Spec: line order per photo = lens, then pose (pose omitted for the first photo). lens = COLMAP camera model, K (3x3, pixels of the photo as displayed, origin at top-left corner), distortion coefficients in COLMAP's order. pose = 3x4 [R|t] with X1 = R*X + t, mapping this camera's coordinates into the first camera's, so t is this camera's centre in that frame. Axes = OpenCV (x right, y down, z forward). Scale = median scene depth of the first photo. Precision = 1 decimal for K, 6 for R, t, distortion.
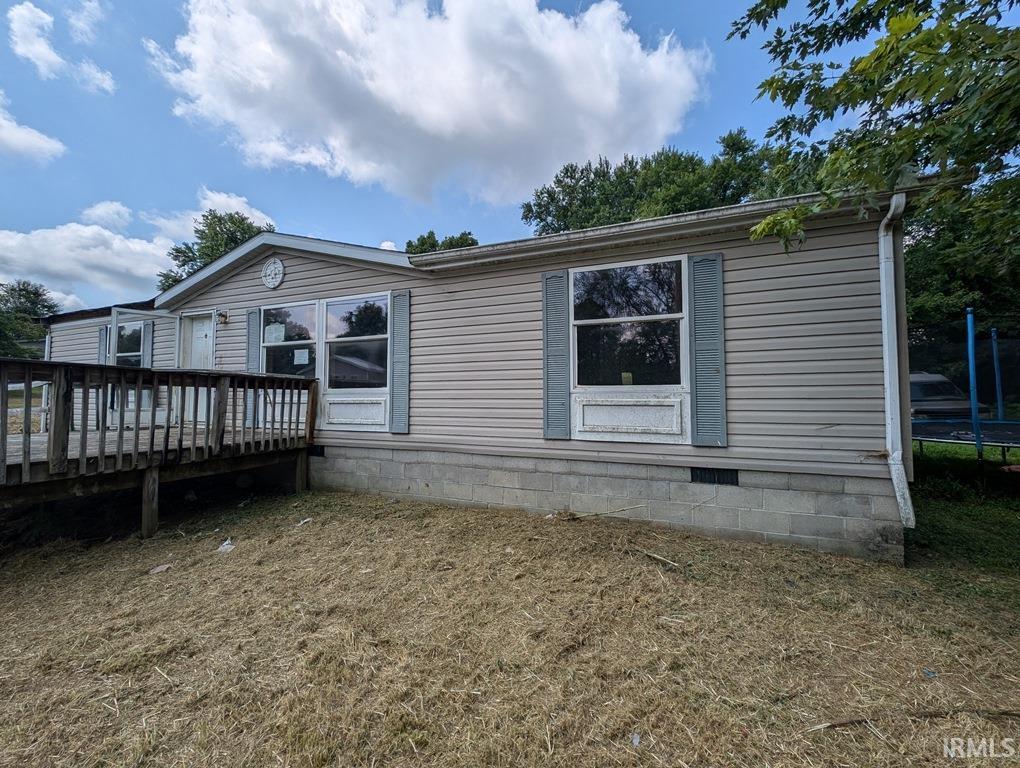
lens RADIAL K [[389.7, 0, 515.4], [0, 389.7, 381.7], [0, 0, 1]] dist [0.010534, -0.002366]
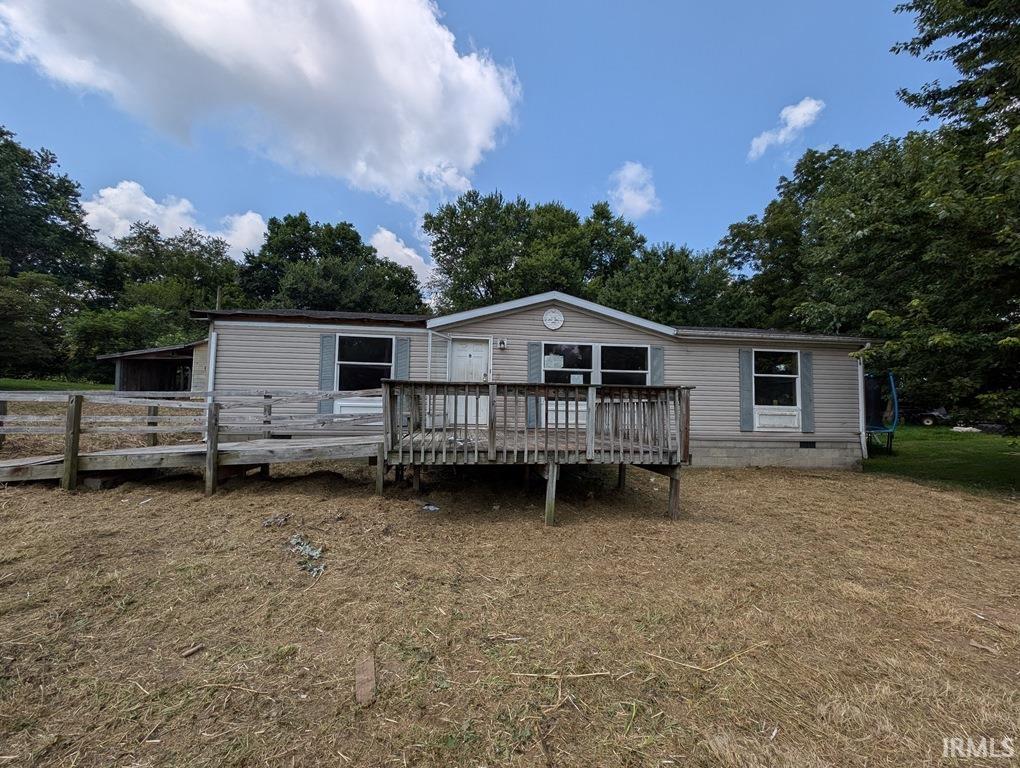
lens RADIAL K [[389.7, 0, 505.3], [0, 389.7, 382.8], [0, 0, 1]] dist [0.010534, -0.002366]
pose [[0.890442, 0.039040, 0.453419, -1.880027], [-0.039924, 0.999174, -0.007624, -0.037929], [-0.453342, -0.011313, 0.891265, -0.247118]]
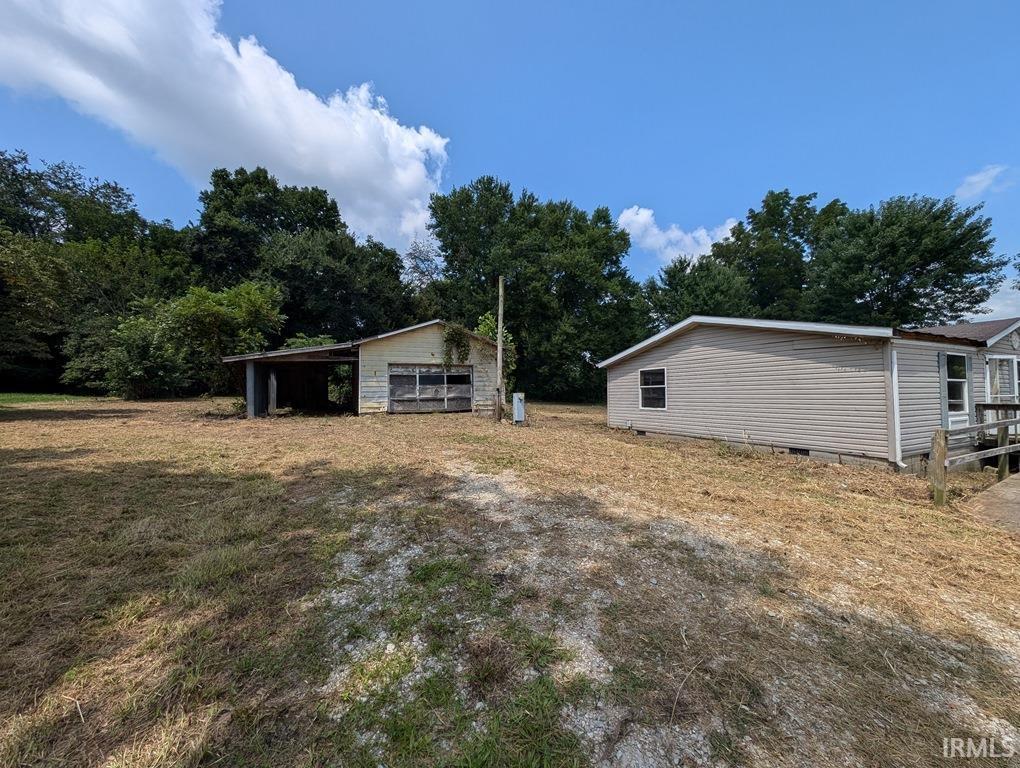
lens RADIAL K [[389.7, 0, 502.4], [0, 389.7, 387.0], [0, 0, 1]] dist [0.010534, -0.002366]
pose [[0.685854, 0.009489, 0.727678, -4.517060], [-0.027033, 0.999557, 0.012444, -0.051732], [-0.727237, -0.028206, 0.685806, 1.960387]]
